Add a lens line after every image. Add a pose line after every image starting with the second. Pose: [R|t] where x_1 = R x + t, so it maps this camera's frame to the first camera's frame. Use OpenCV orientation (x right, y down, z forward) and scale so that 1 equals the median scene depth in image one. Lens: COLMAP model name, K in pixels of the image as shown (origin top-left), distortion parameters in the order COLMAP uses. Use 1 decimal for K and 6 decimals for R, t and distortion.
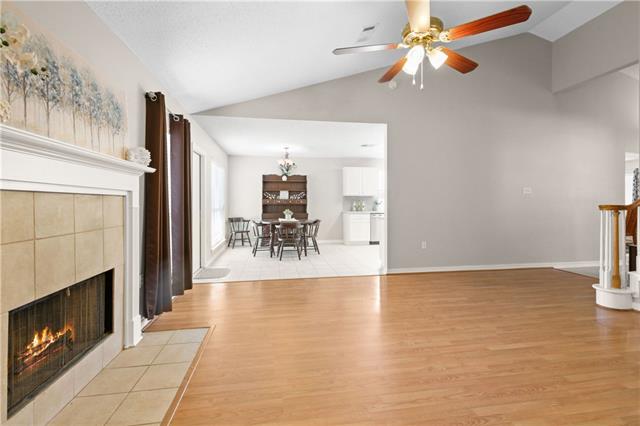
lens RADIAL K [[293.0, 0, 320.6], [0, 293.0, 202.1], [0, 0, 1]] dist [-0.001297, -0.000407]
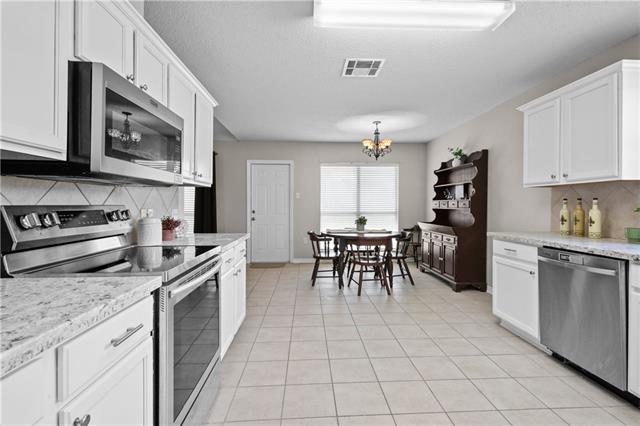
lens RADIAL K [[293.0, 0, 320.6], [0, 293.0, 202.1], [0, 0, 1]] dist [-0.001297, -0.000407]
pose [[-0.104322, -0.008060, -0.994511, 0.465644], [-0.005390, 0.999957, -0.007539, 0.000190], [0.994529, 0.004574, -0.104361, 0.799345]]
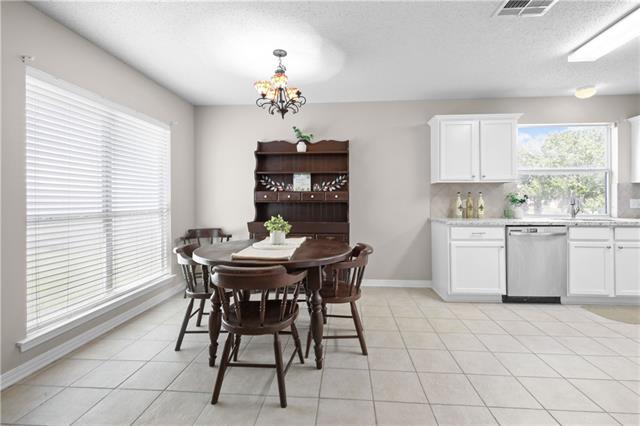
lens RADIAL K [[293.0, 0, 320.6], [0, 293.0, 202.1], [0, 0, 1]] dist [-0.001297, -0.000407]
pose [[0.972370, 0.000641, -0.233446, 0.017779], [-0.000222, 0.999998, 0.001820, 0.006559], [0.233446, -0.001718, 0.972368, 0.545410]]
